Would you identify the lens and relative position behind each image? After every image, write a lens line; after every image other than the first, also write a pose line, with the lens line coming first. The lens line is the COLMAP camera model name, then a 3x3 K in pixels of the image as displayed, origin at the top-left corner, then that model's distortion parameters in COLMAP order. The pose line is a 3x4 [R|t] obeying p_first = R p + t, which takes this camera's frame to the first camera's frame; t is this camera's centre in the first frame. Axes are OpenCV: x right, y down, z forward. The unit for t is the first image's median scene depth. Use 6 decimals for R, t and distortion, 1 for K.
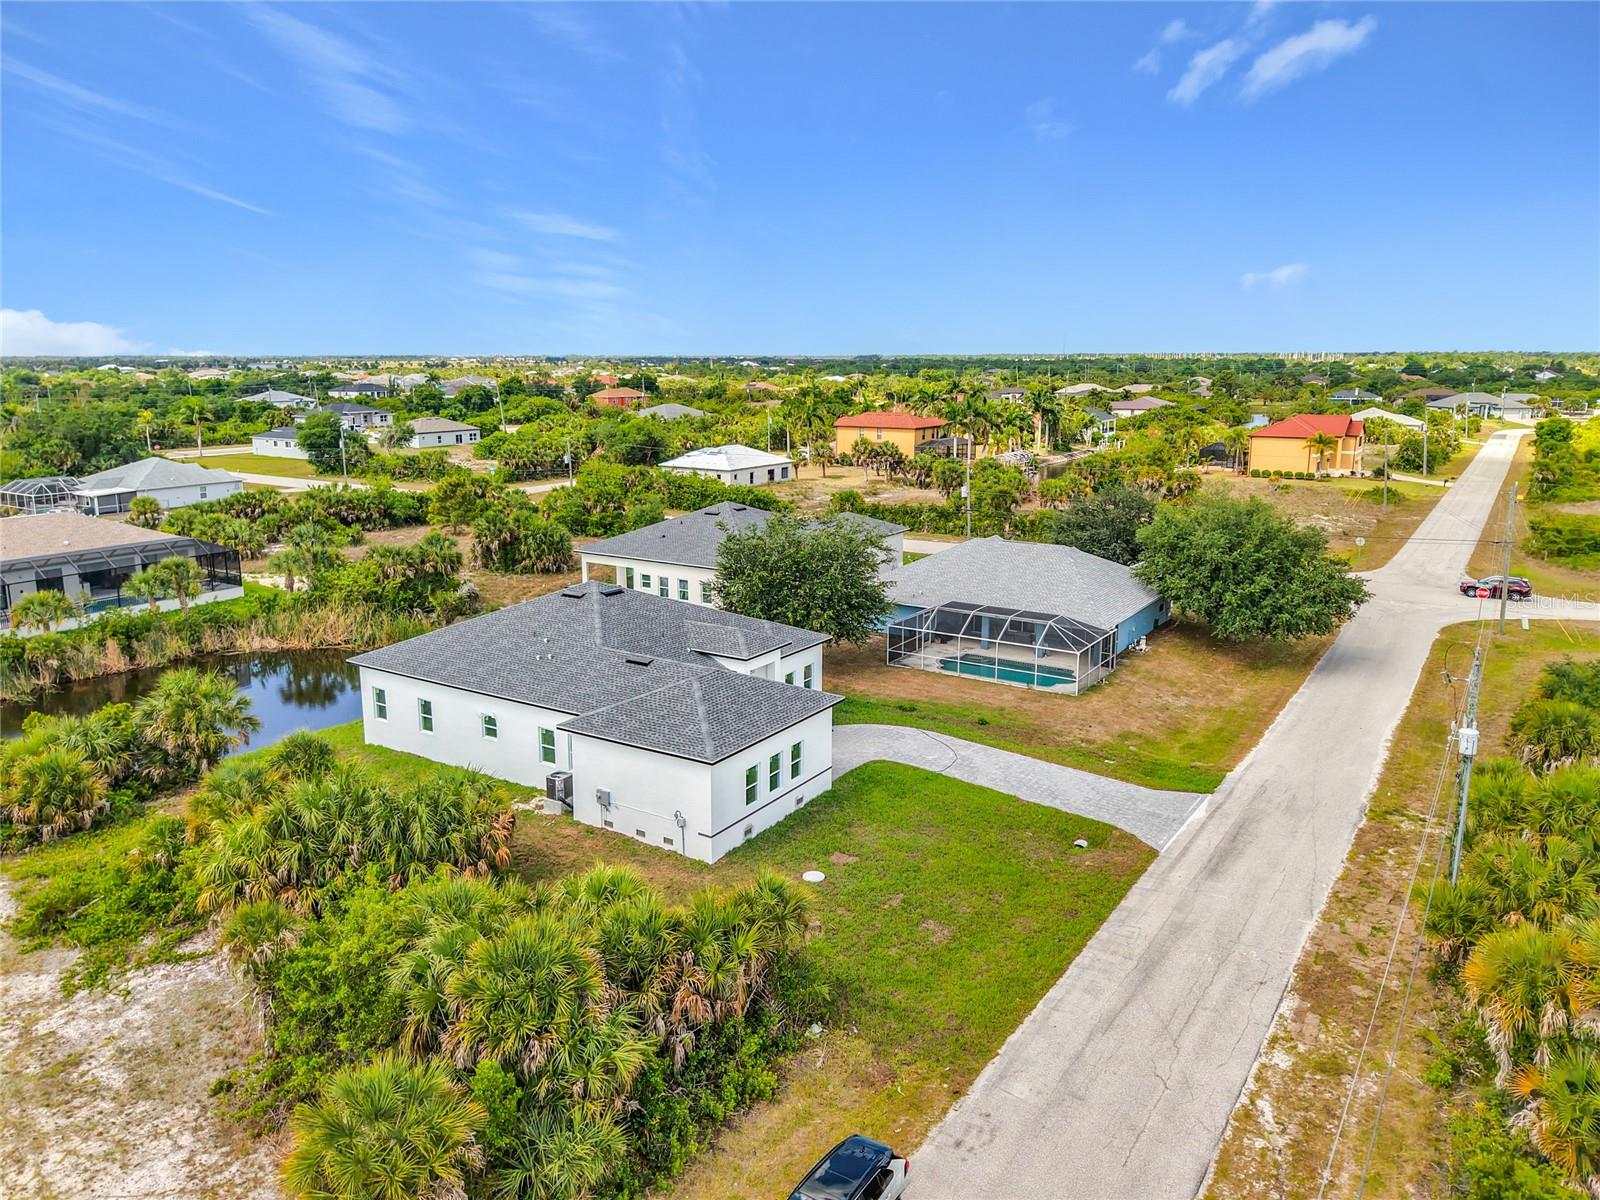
lens RADIAL K [[1132.1, 0, 800.0], [0, 1132.1, 600.0], [0, 0, 1]] dist [-0.002797, -0.008227]
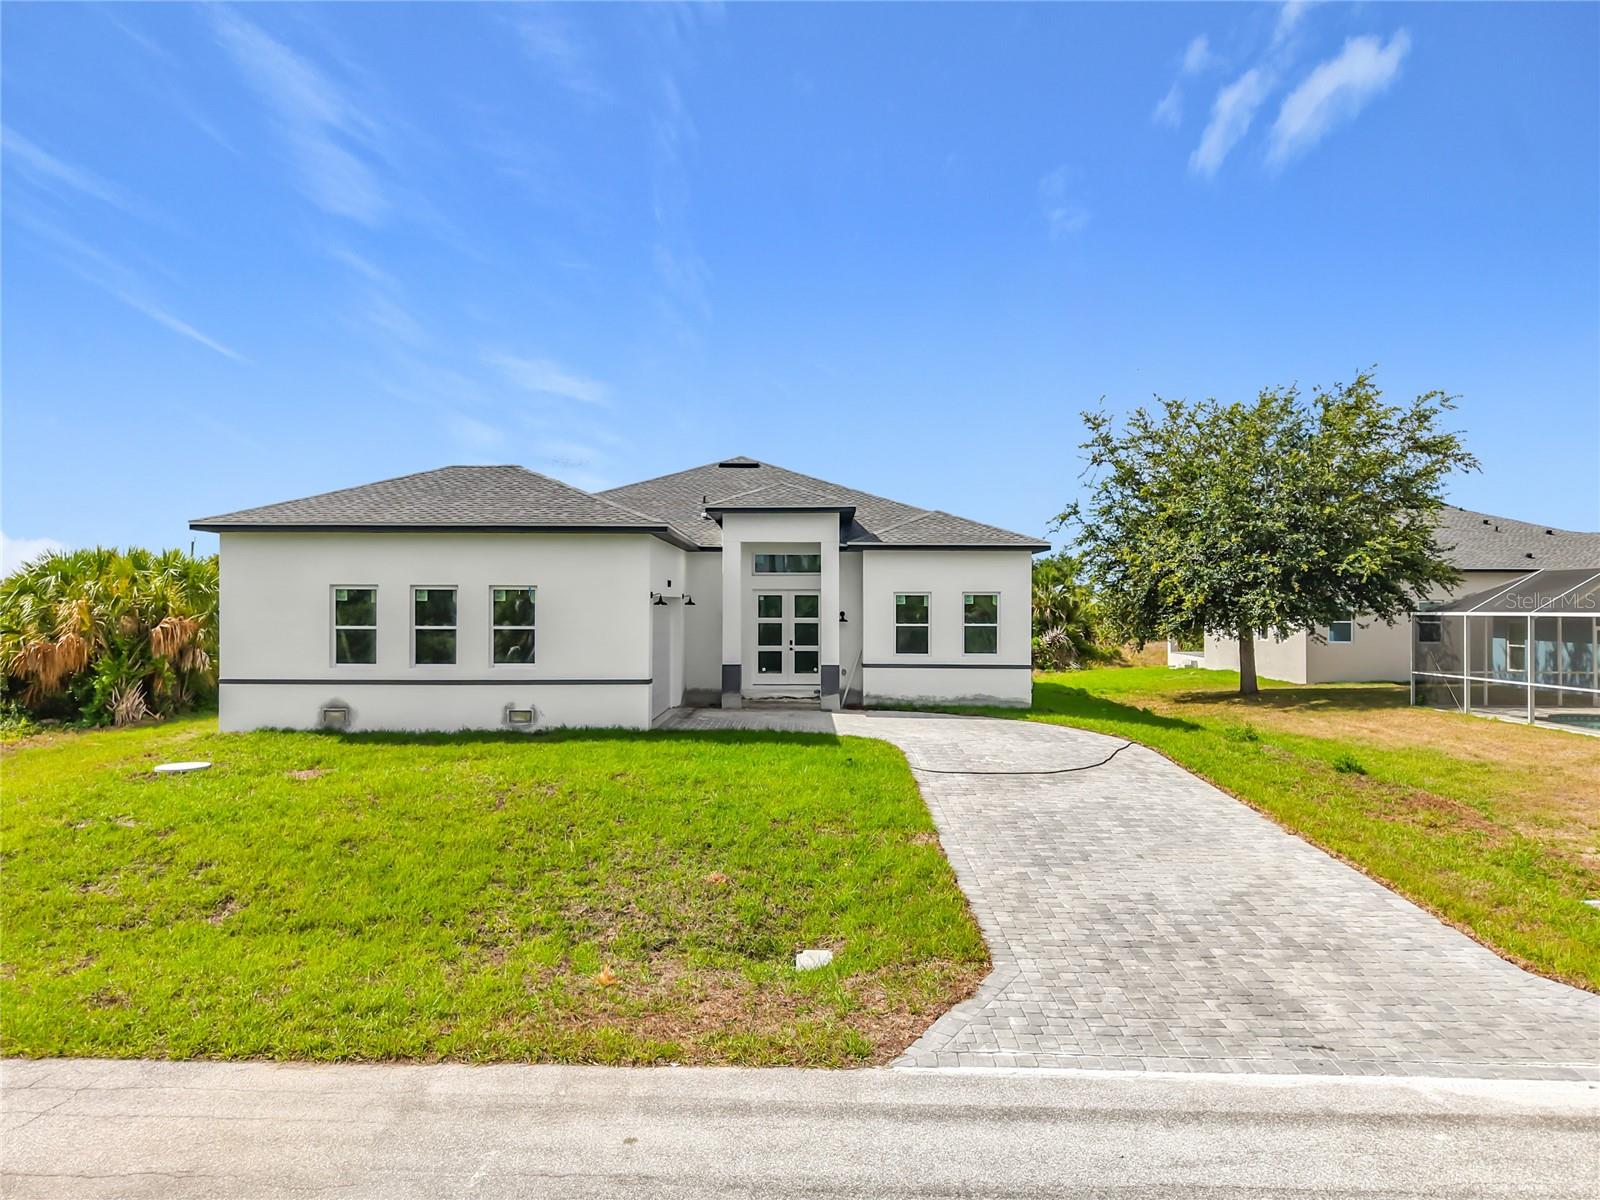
lens RADIAL K [[1088.7, 0, 800.0], [0, 1088.7, 600.0], [0, 0, 1]] dist [0.031005, -0.037836]
pose [[0.539649, -0.004431, -0.841878, 0.416527], [-0.181685, 0.975810, -0.121598, 0.151428], [0.822052, 0.218577, 0.525790, 0.774937]]
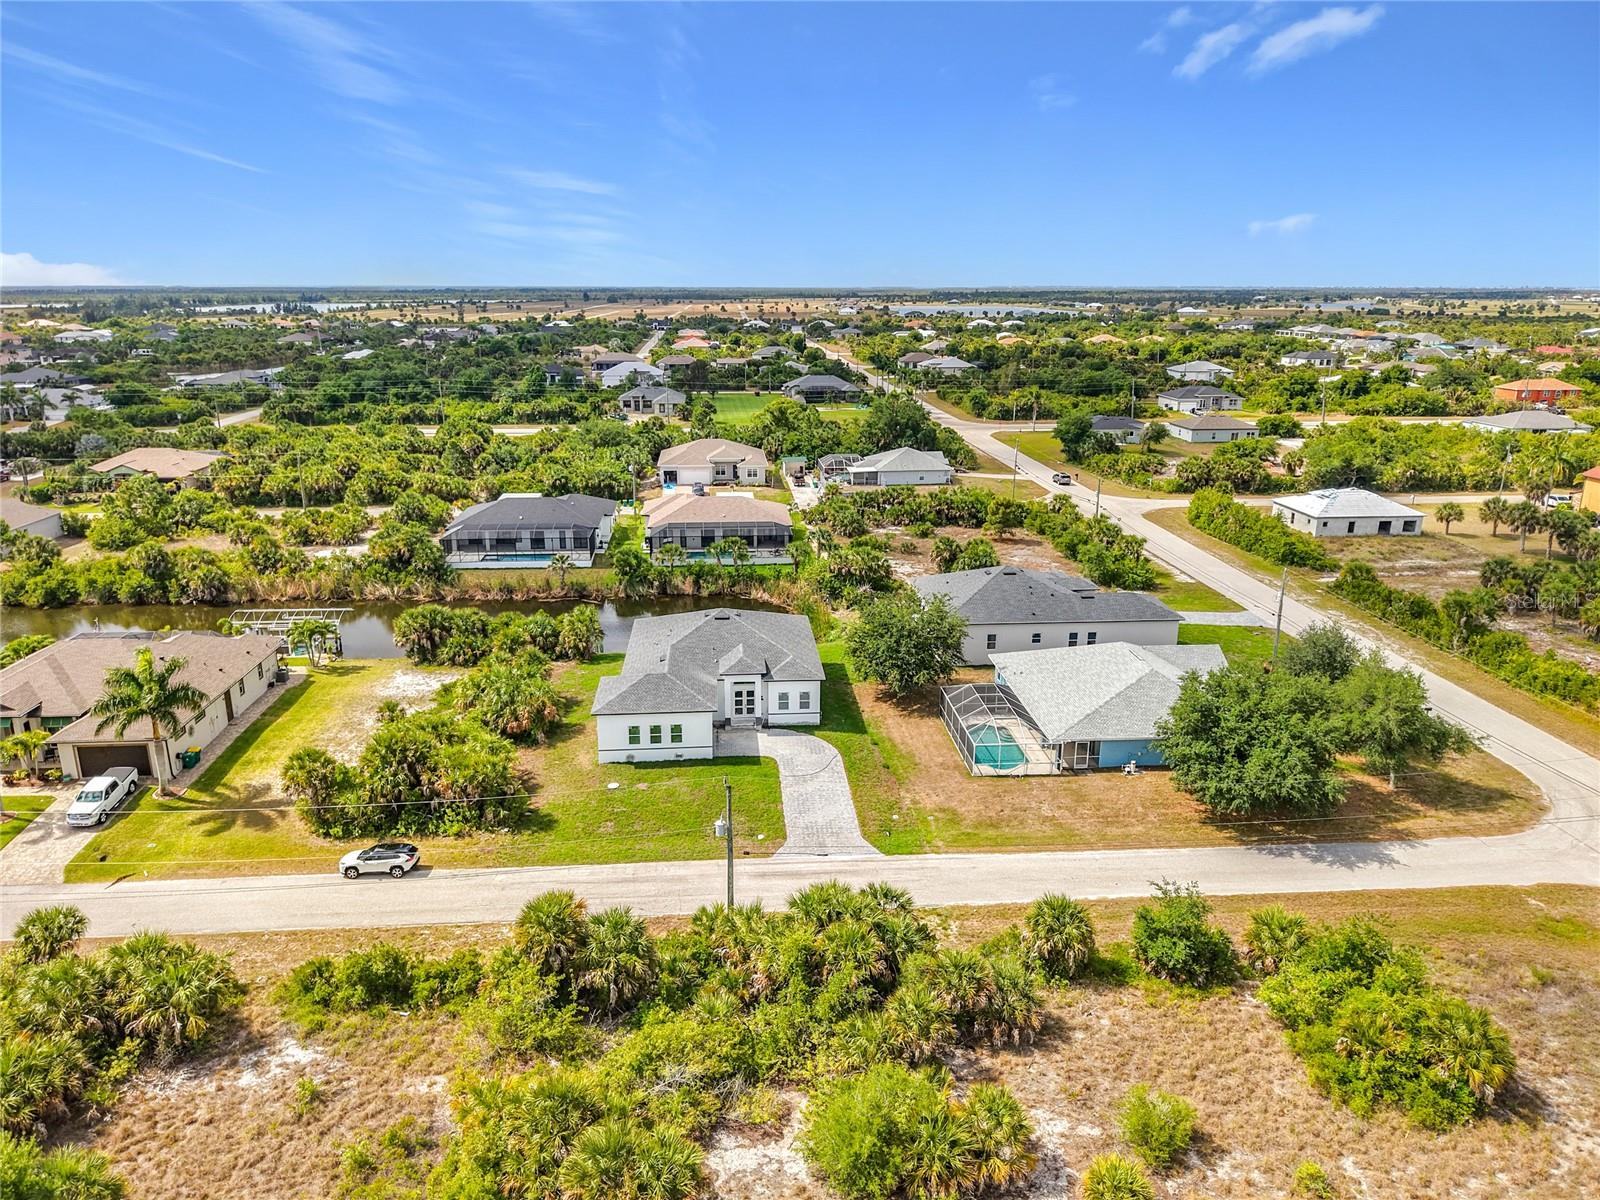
lens RADIAL K [[1098.8, 0, 801.8], [0, 1098.8, 558.1], [0, 0, 1]] dist [0.003878, 0.000098]
pose [[0.610686, 0.197105, -0.766950, 1.311749], [-0.172166, 0.978407, 0.114361, -0.345074], [0.772930, 0.062204, 0.631434, 0.006198]]
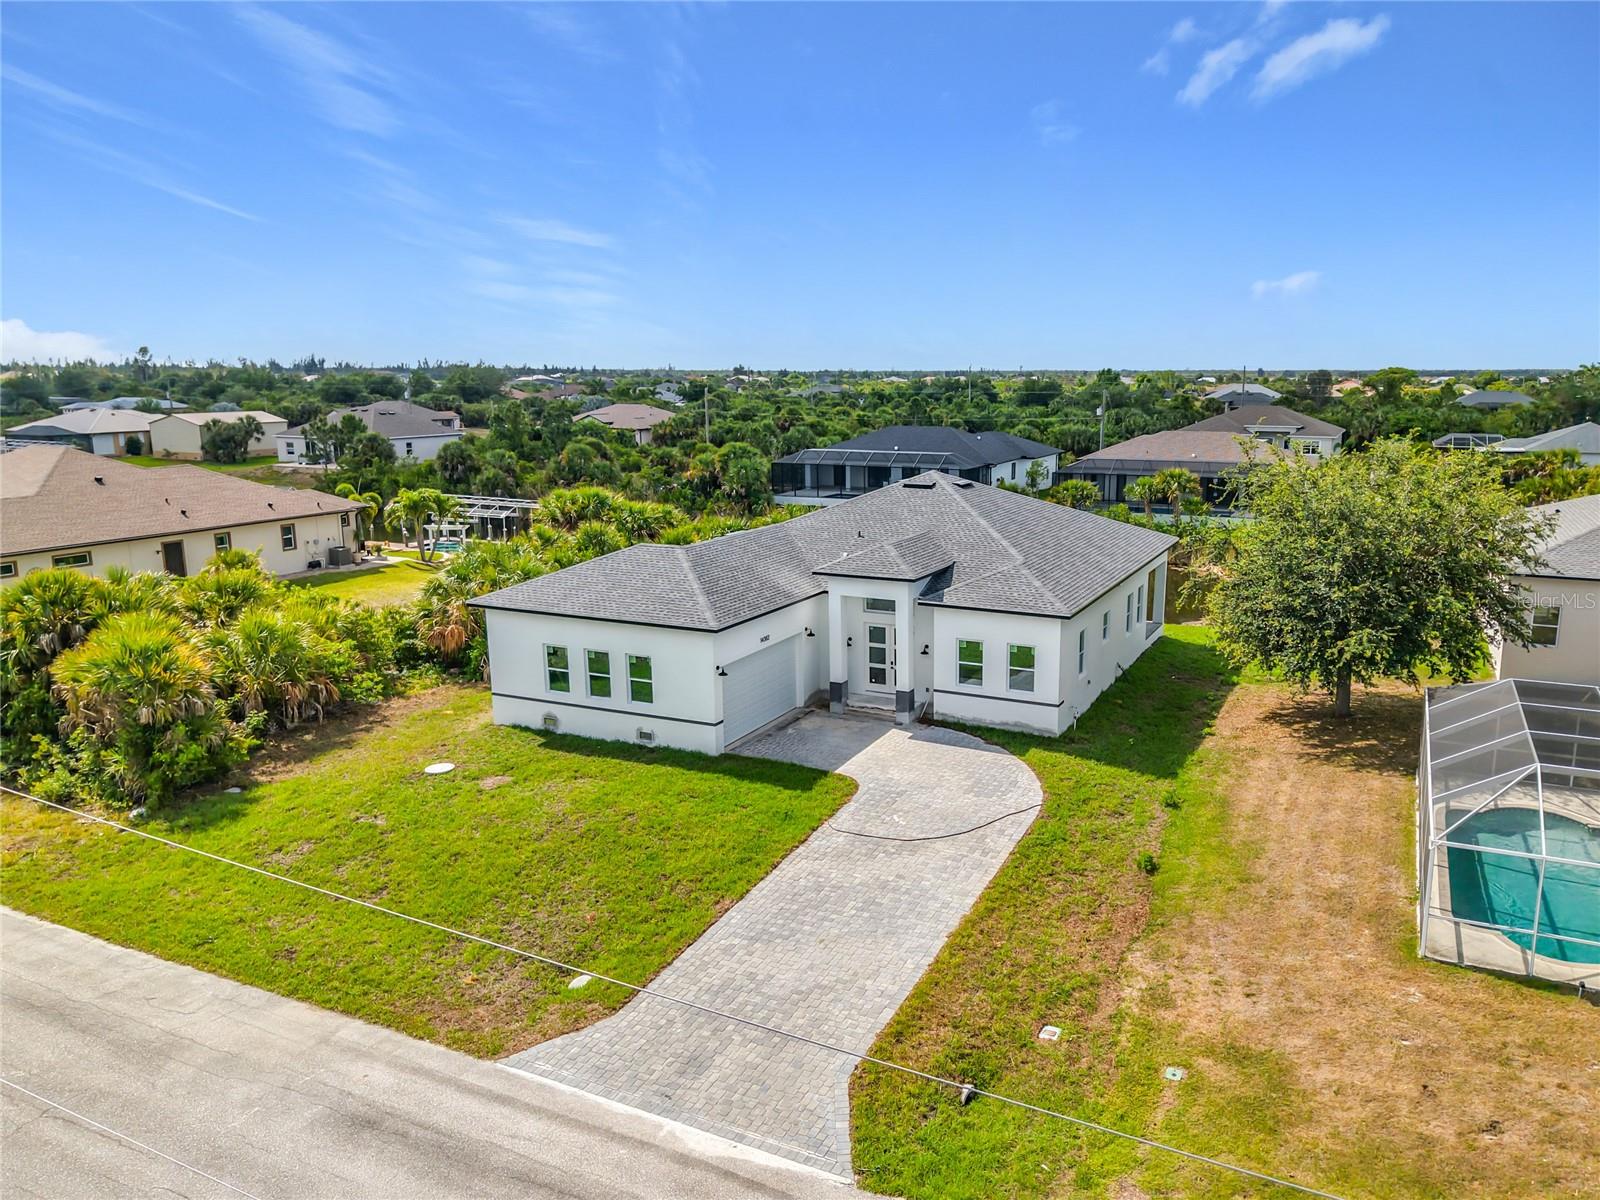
lens RADIAL K [[1126.8, 0, 916.1], [0, 1126.8, 606.3], [0, 0, 1]] dist [-0.000557, 0.003634]
pose [[0.167700, 0.203996, -0.964501, 0.667473], [-0.212447, 0.962847, 0.166708, -0.060285], [0.962675, 0.176948, 0.204807, 0.923203]]
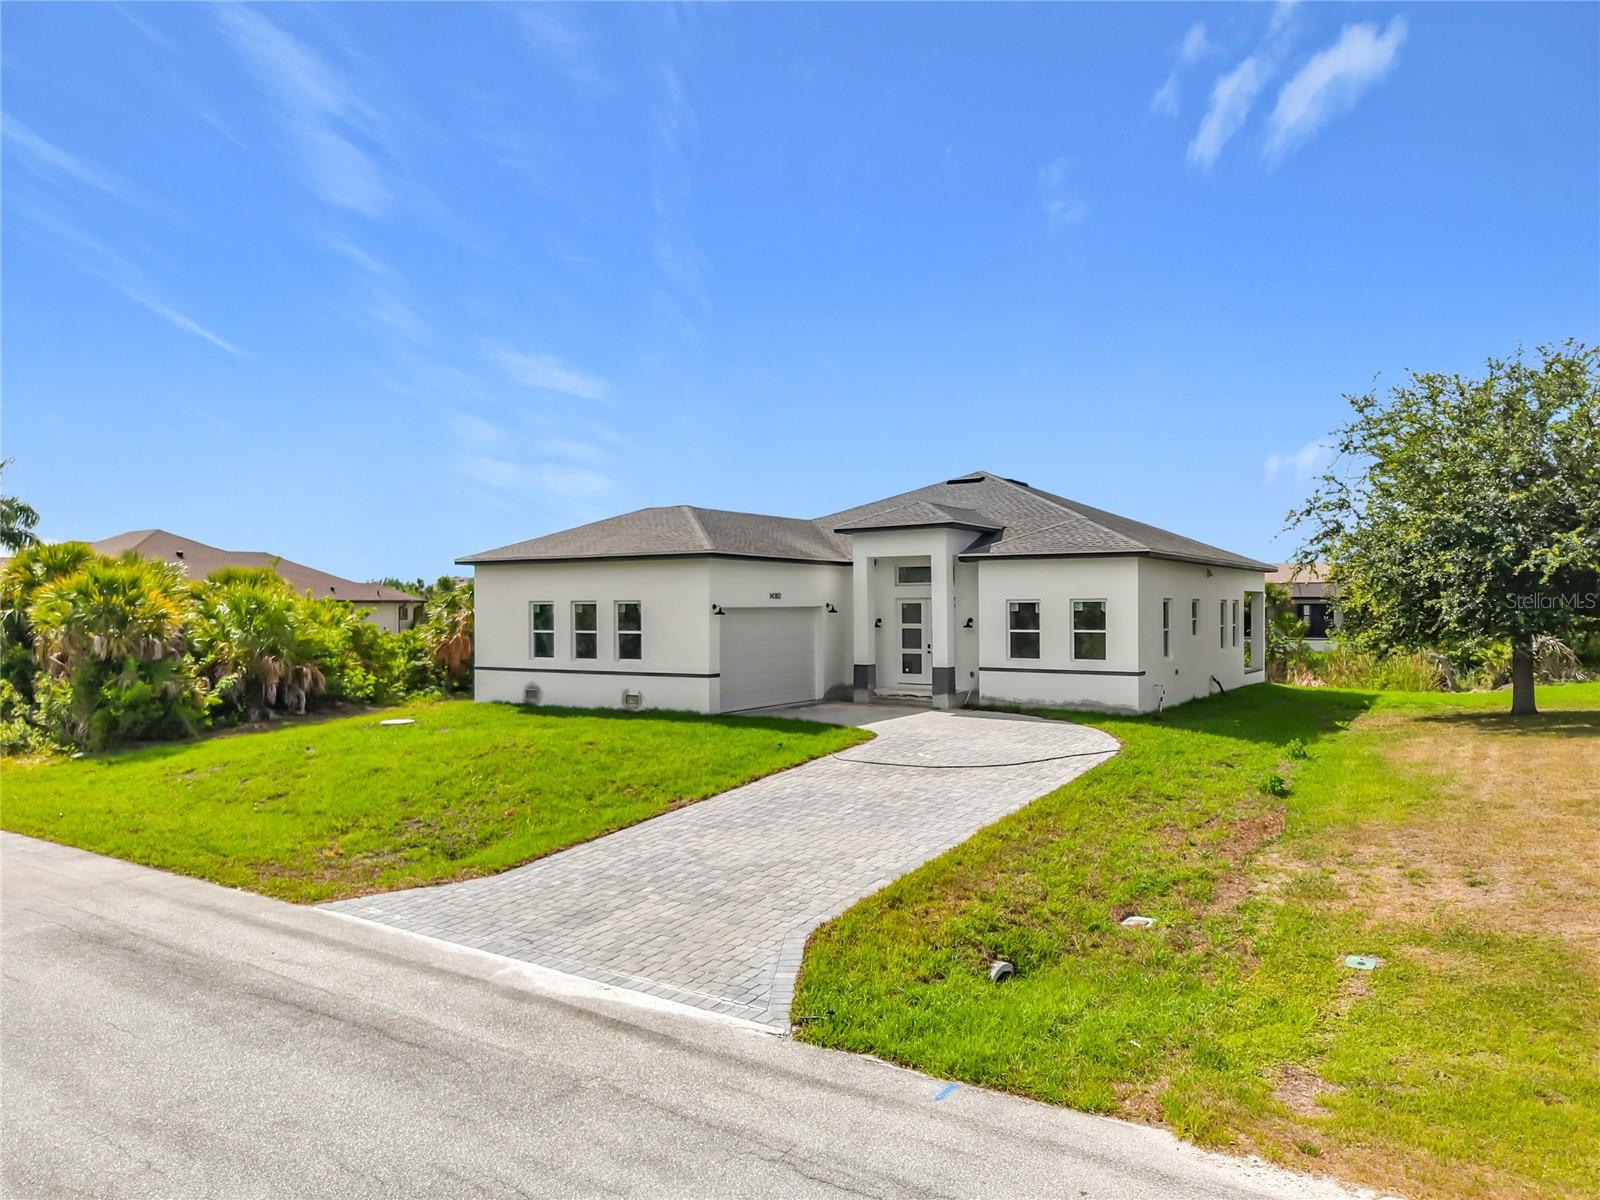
lens RADIAL K [[1088.7, 0, 800.0], [0, 1088.7, 600.0], [0, 0, 1]] dist [0.031005, -0.037836]
pose [[-0.000694, -0.006509, -0.999979, 0.558267], [-0.208230, 0.978060, -0.006222, 0.099260], [0.978080, 0.208221, -0.002034, 0.993845]]
